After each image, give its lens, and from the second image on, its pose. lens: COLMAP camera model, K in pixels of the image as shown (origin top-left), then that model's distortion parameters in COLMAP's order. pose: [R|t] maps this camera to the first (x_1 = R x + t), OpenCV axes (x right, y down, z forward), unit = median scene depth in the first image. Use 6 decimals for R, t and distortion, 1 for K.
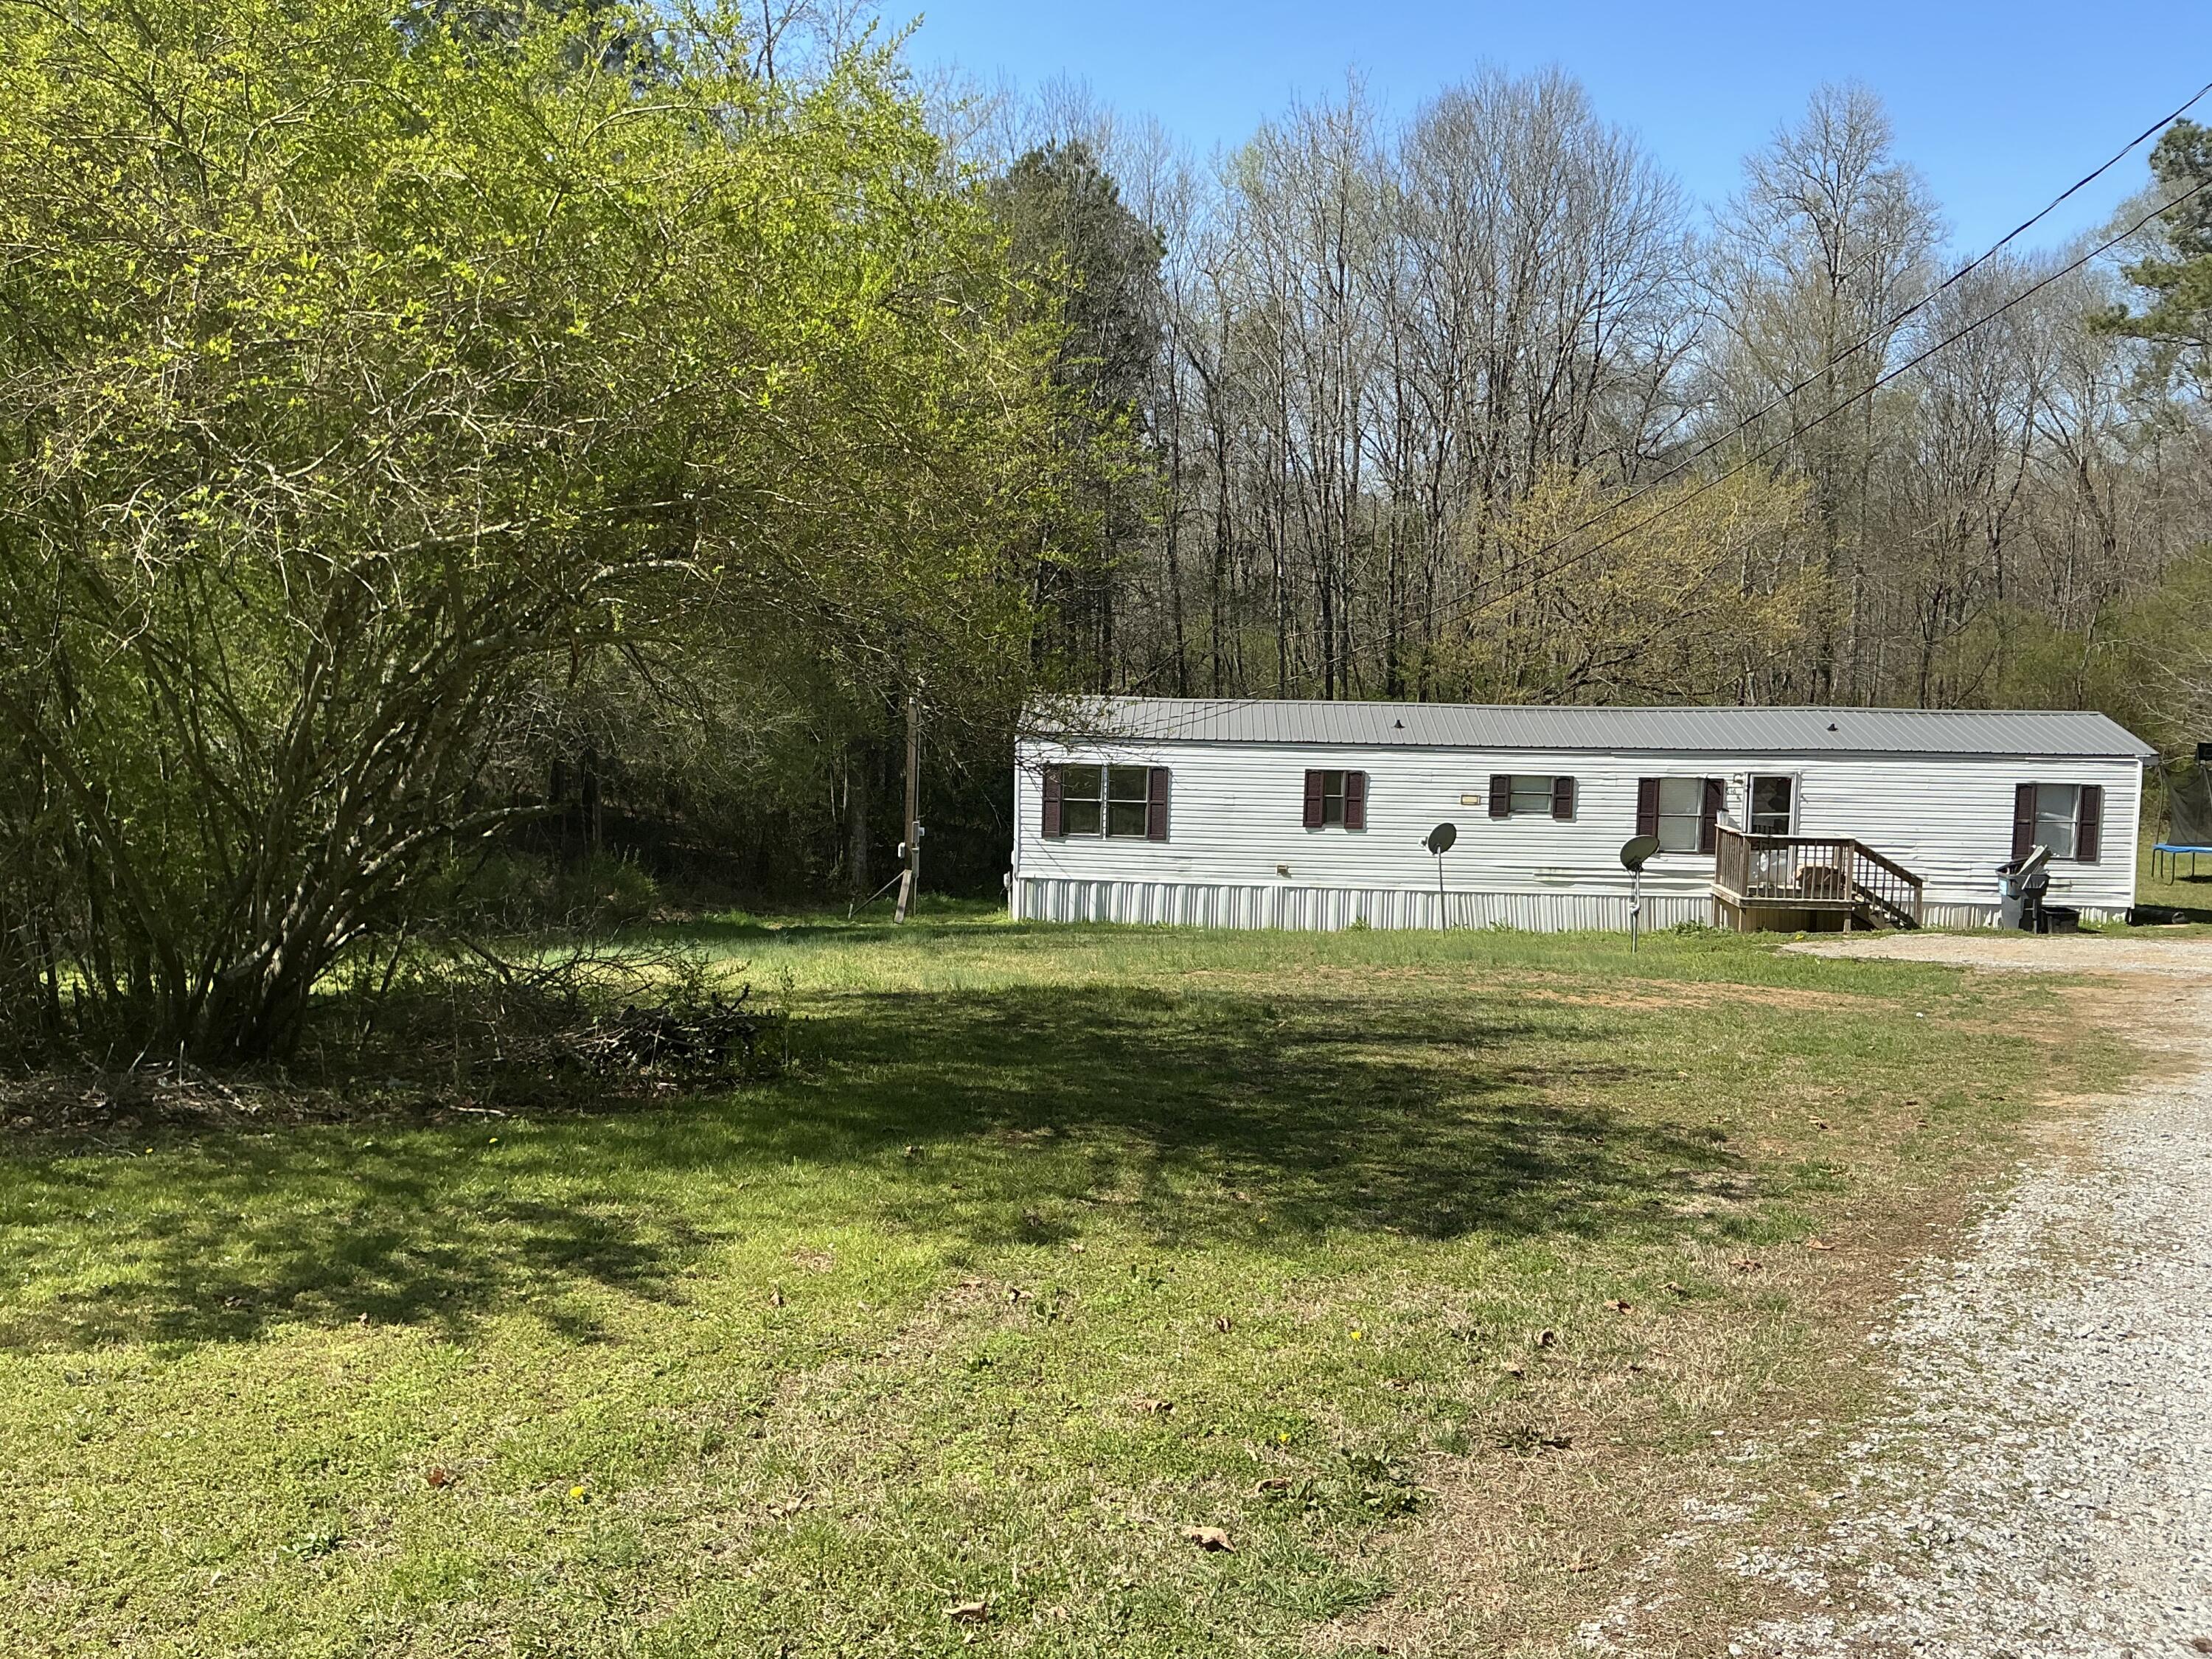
lens RADIAL K [[1807.4, 0, 1096.5], [0, 1807.4, 830.5], [0, 0, 1]] dist [0.131721, -0.295659]
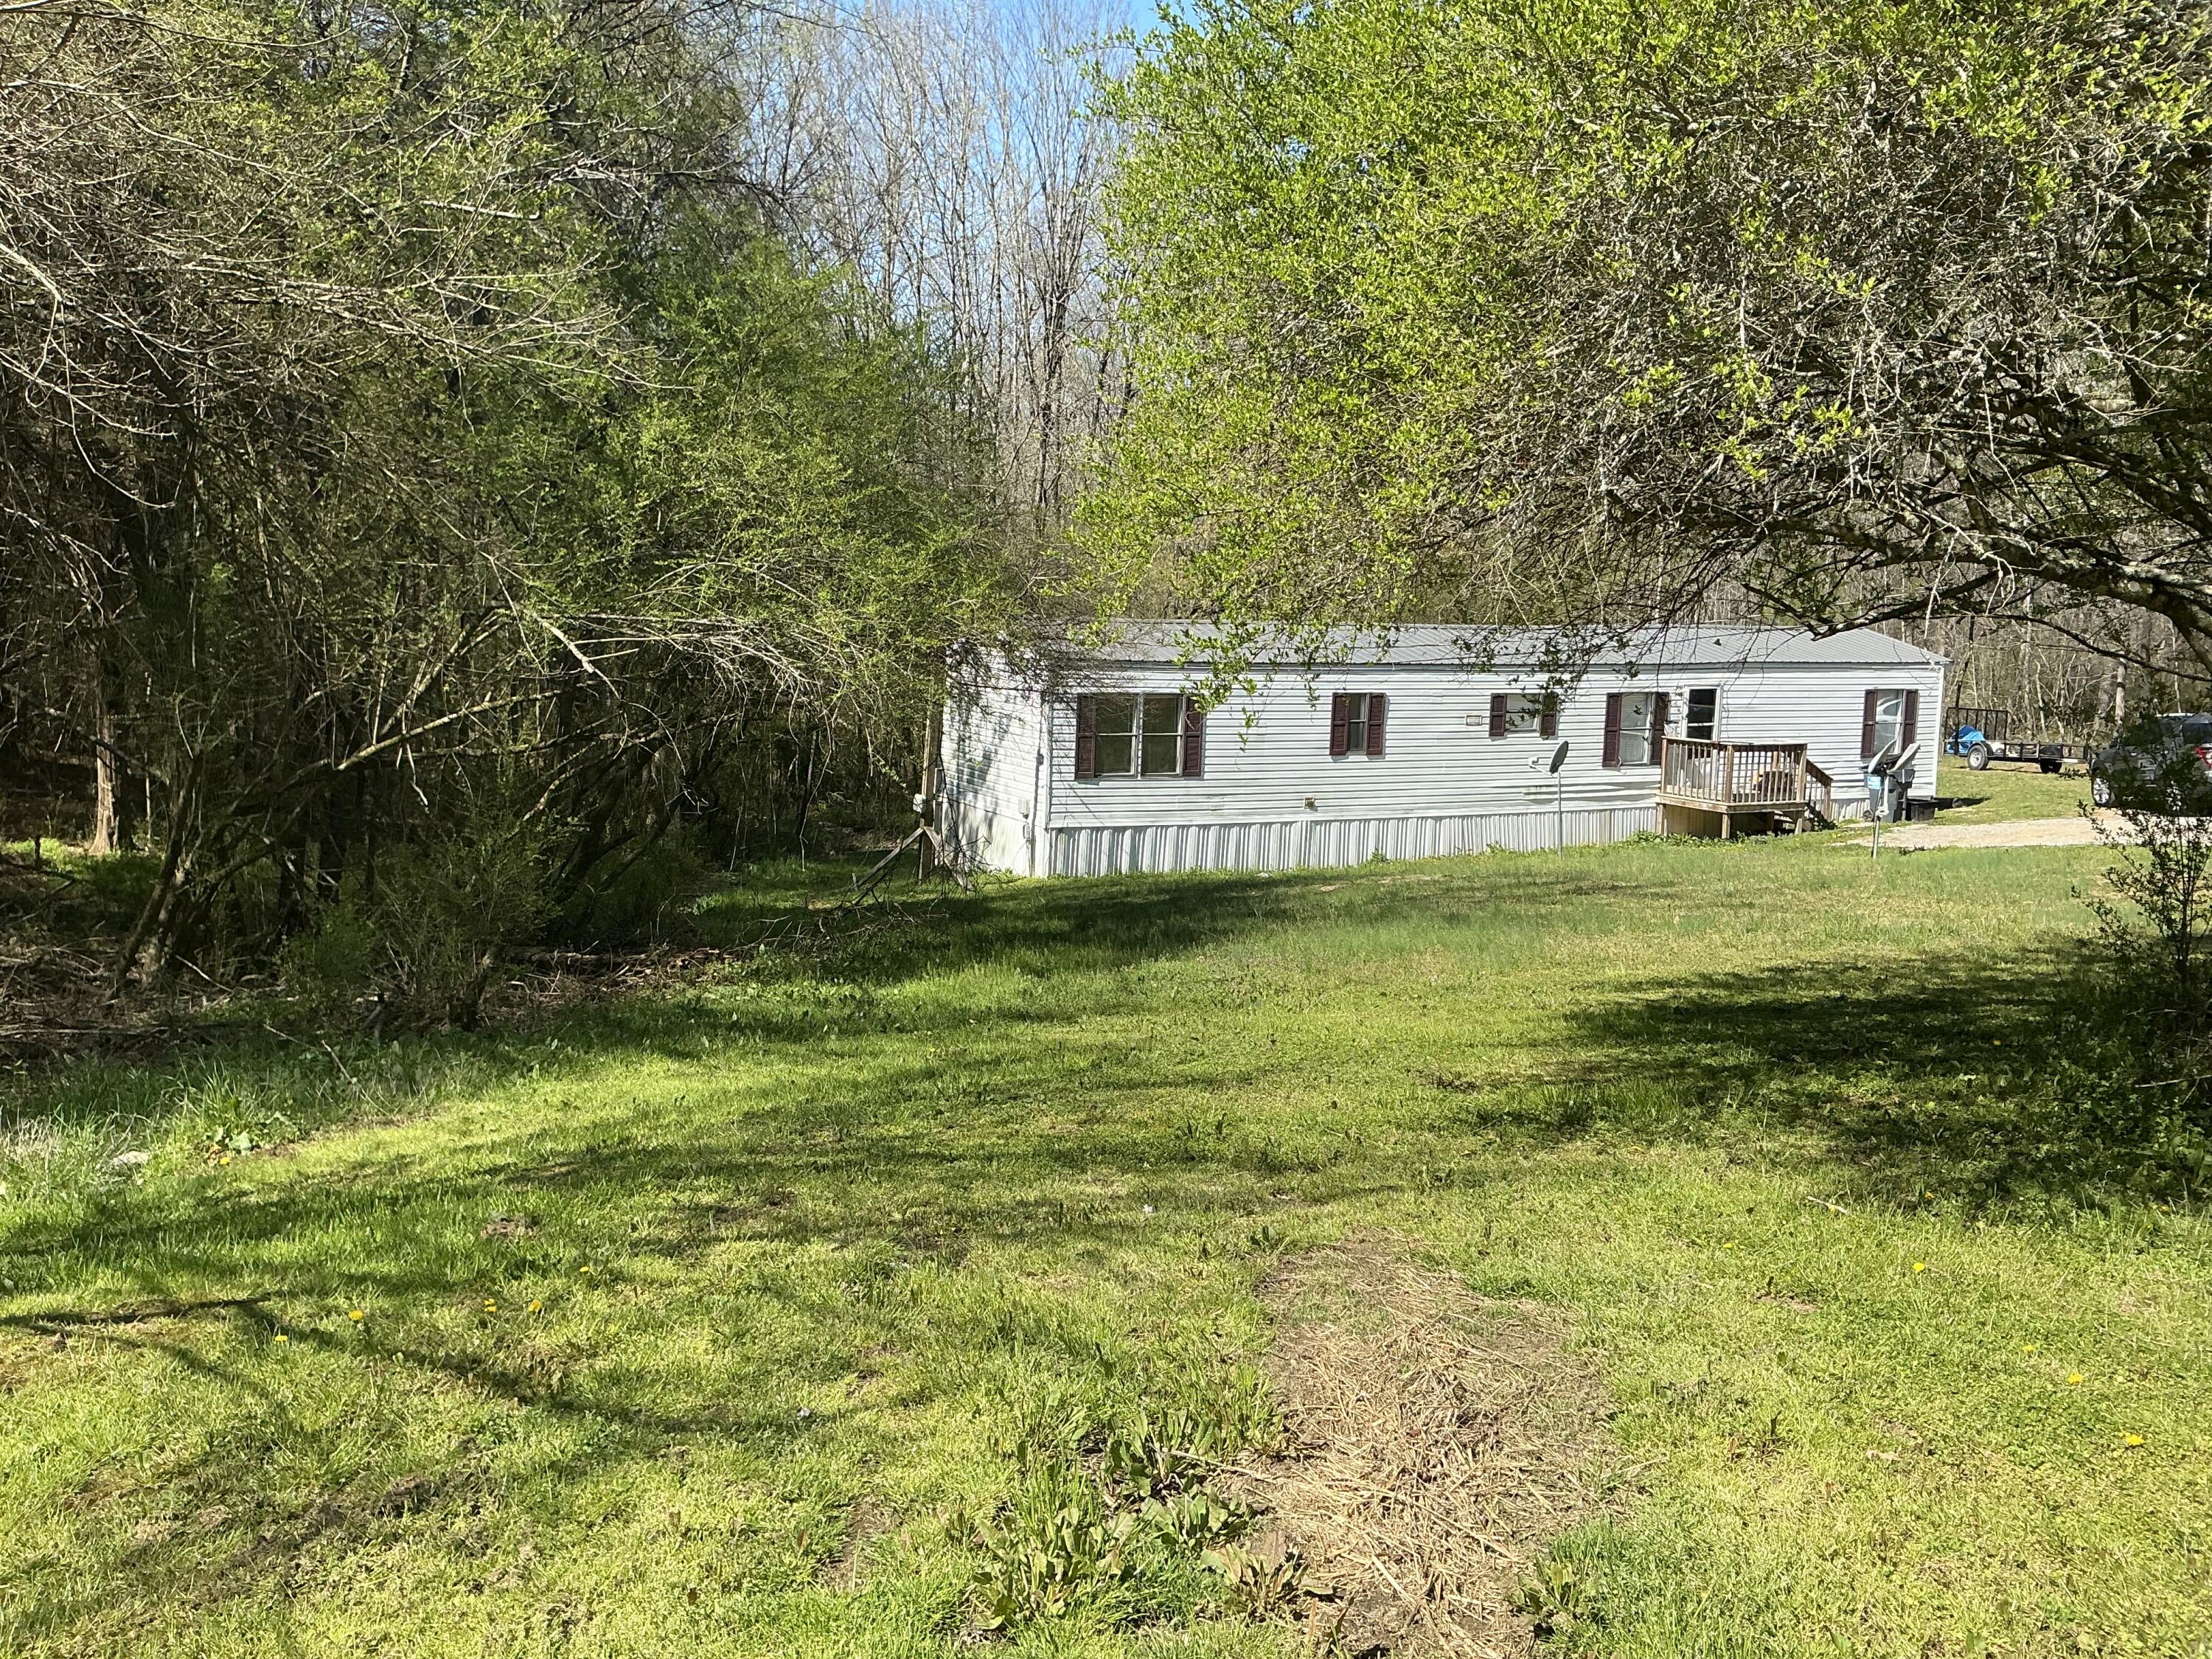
lens RADIAL K [[1807.4, 0, 1096.5], [0, 1807.4, 830.5], [0, 0, 1]] dist [0.131721, -0.295659]
pose [[0.872510, -0.060444, 0.484842, -0.445154], [0.042018, 0.997925, 0.048794, -0.013884], [-0.486785, -0.022201, 0.873240, 0.245794]]
